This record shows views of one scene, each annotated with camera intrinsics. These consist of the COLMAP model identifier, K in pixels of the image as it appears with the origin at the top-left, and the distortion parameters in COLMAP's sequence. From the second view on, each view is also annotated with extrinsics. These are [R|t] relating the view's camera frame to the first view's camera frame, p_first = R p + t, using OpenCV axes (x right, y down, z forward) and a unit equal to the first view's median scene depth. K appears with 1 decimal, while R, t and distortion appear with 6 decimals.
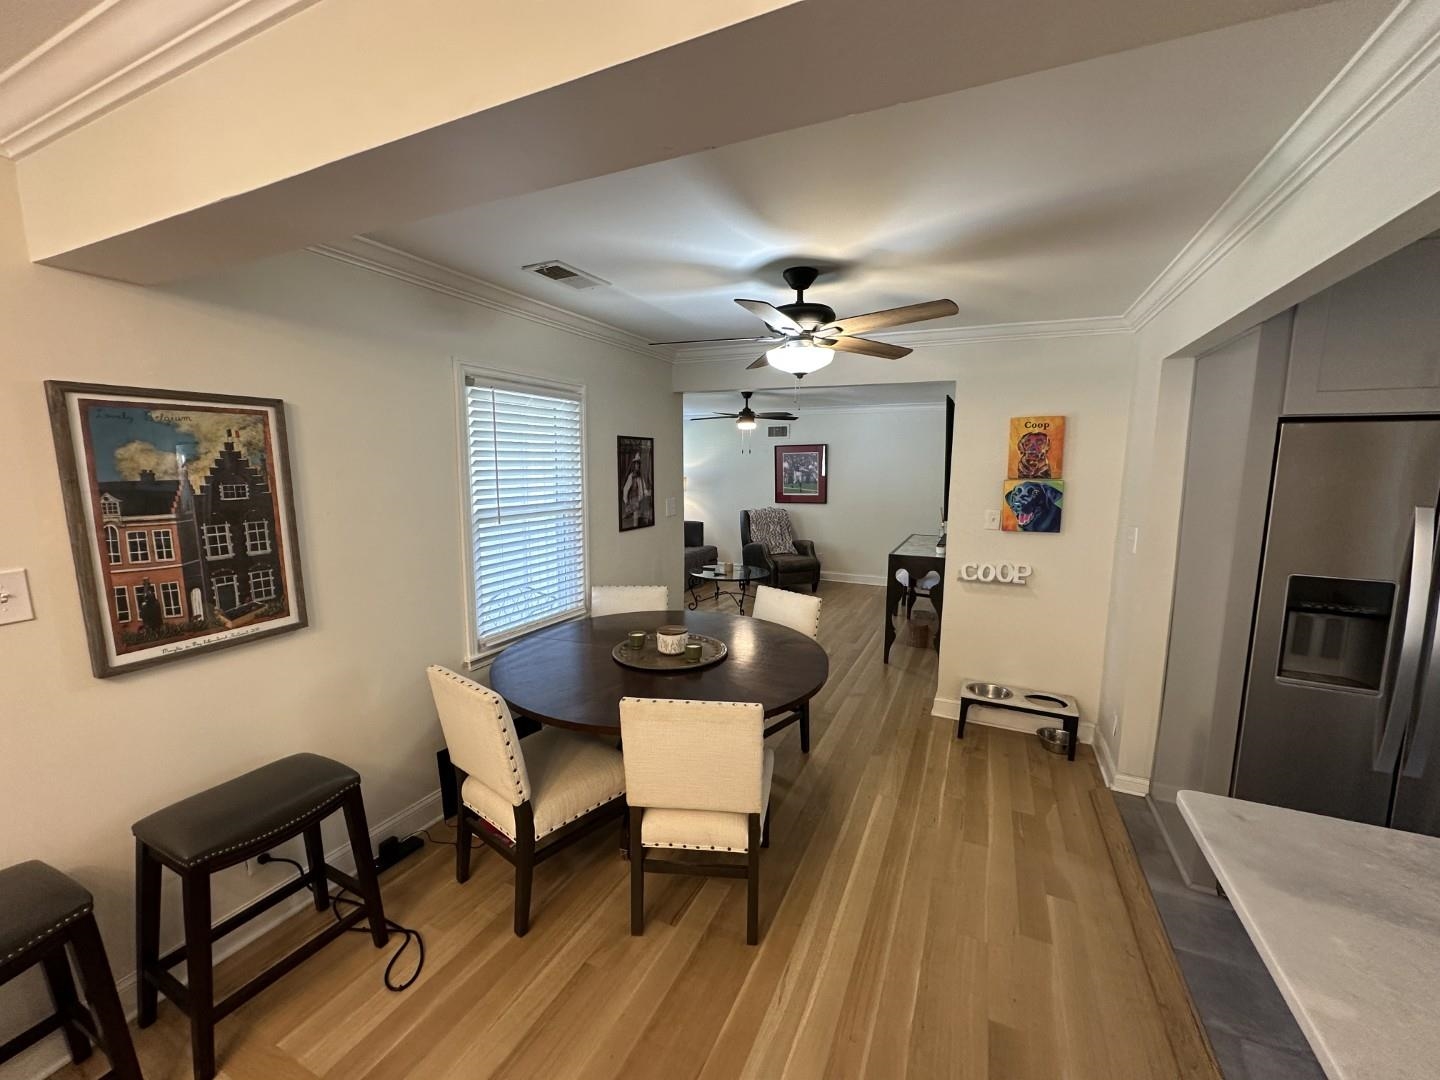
lens RADIAL K [[575.4, 0, 721.2], [0, 575.4, 540.4], [0, 0, 1]] dist [-0.004295, 0.001038]
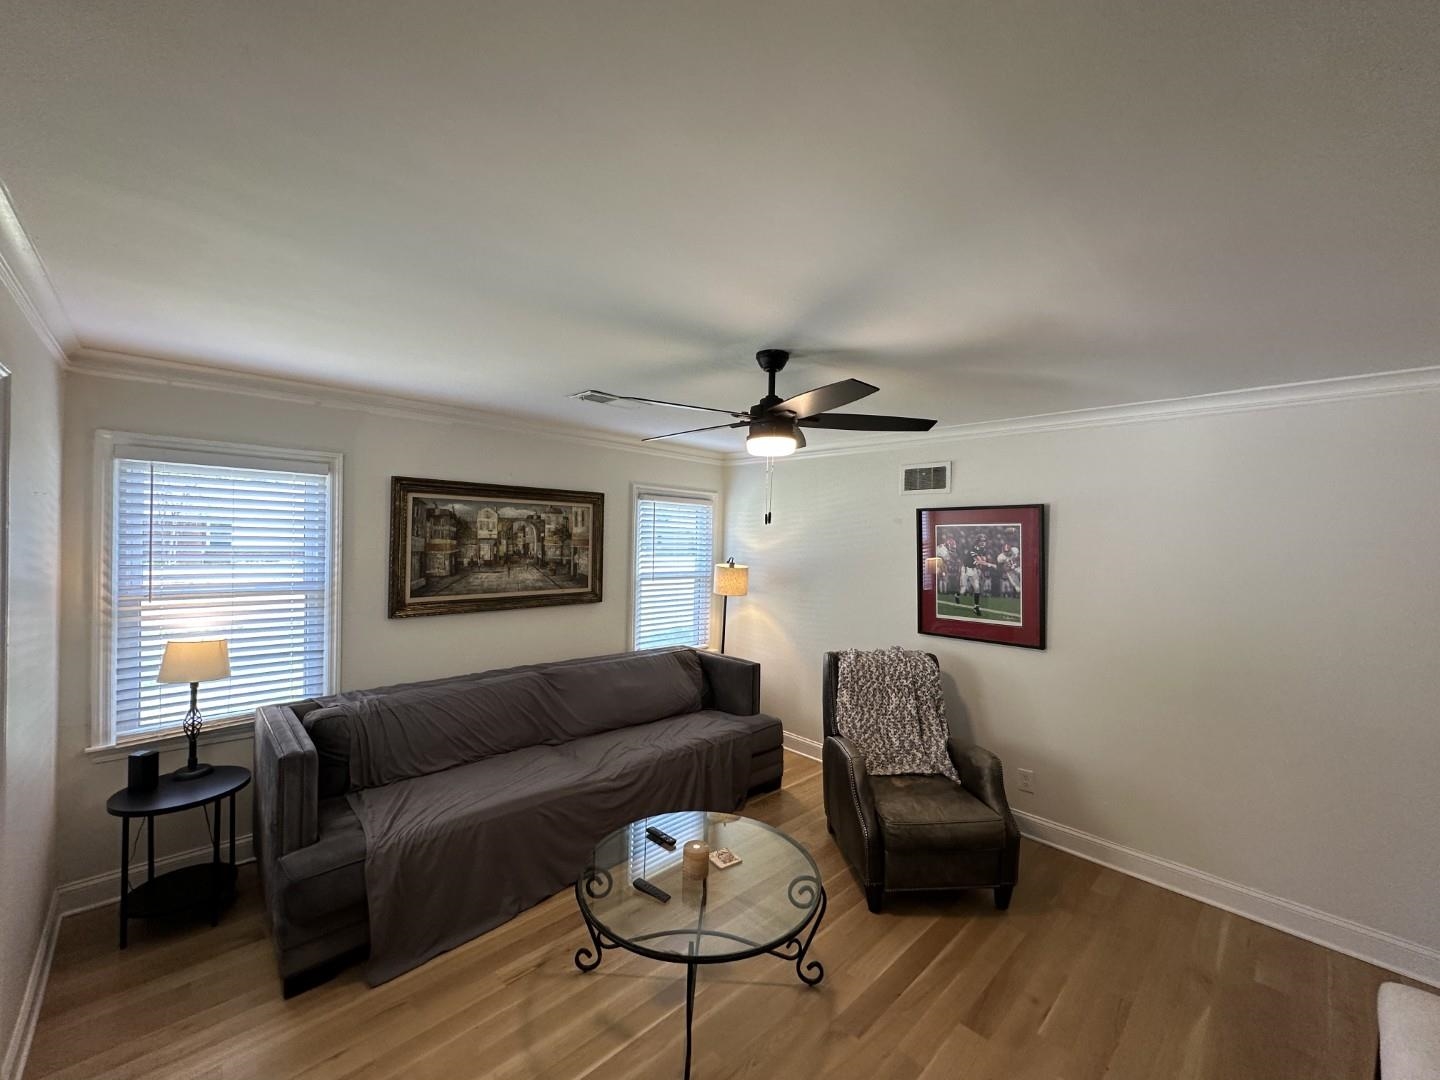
lens RADIAL K [[575.4, 0, 719.3], [0, 575.4, 537.4], [0, 0, 1]] dist [-0.004295, 0.001038]
pose [[0.934231, 0.018346, -0.356196, 0.006774], [-0.062736, 0.991558, -0.113476, -0.004983], [0.351107, 0.128359, 0.927496, 0.032435]]
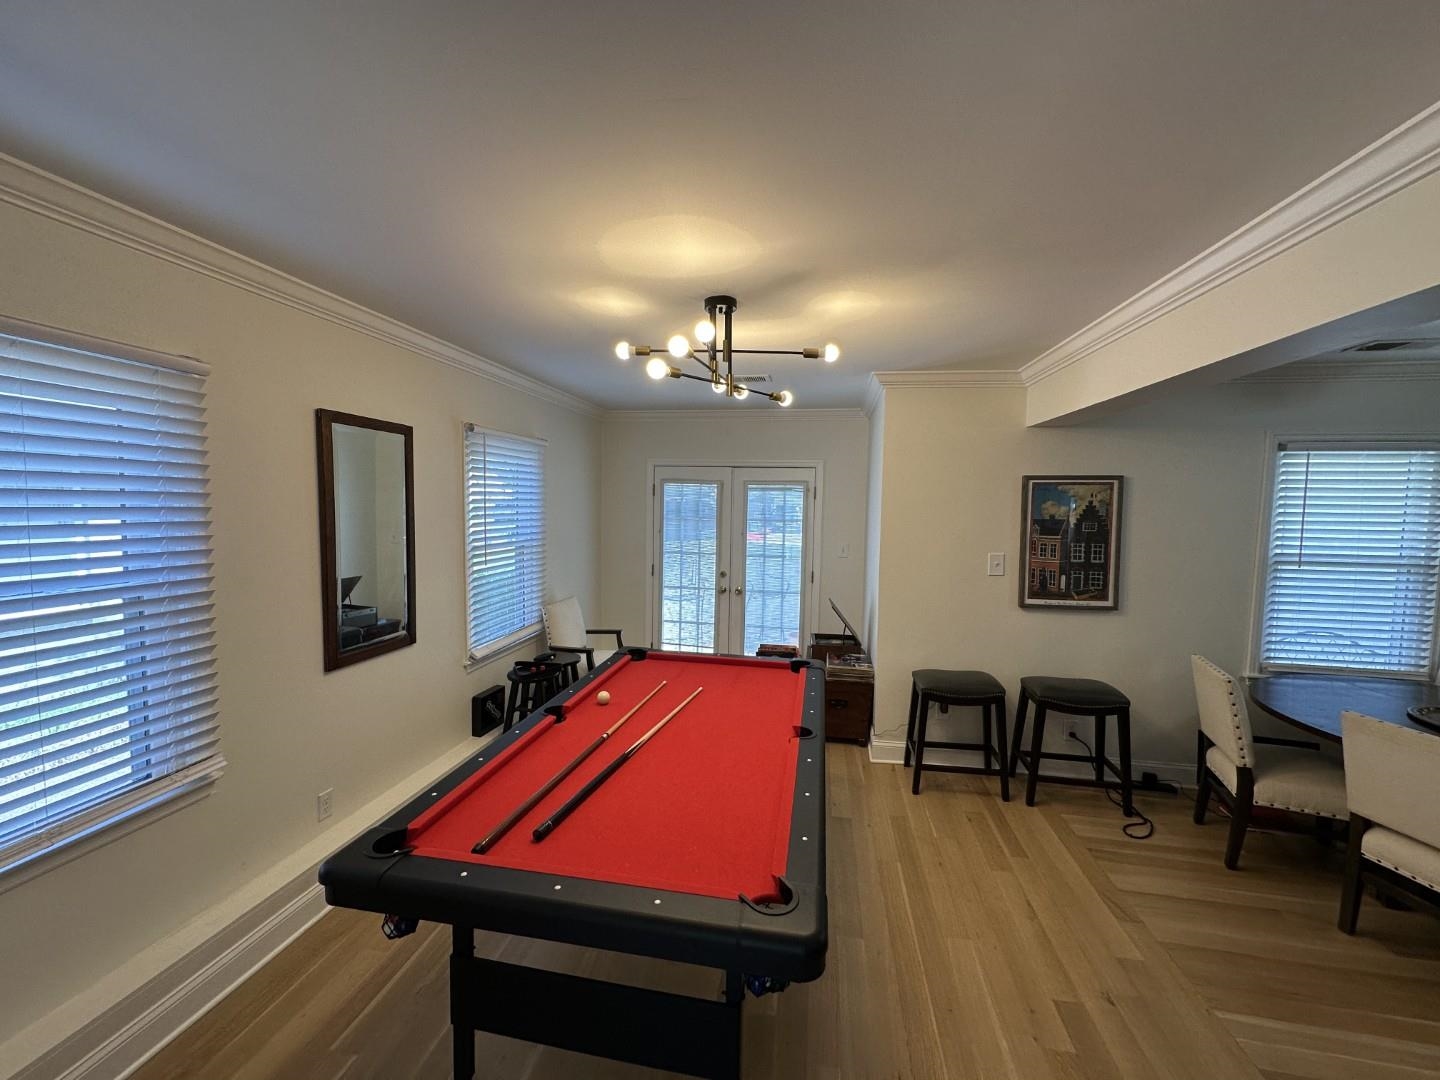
lens RADIAL K [[575.4, 0, 714.5], [0, 575.4, 538.3], [0, 0, 1]] dist [-0.004295, 0.001038]
pose [[0.254292, 0.061614, -0.965163, 0.633895], [-0.141862, 0.989550, 0.025794, 0.075667], [0.956666, 0.130361, 0.260376, -0.633921]]
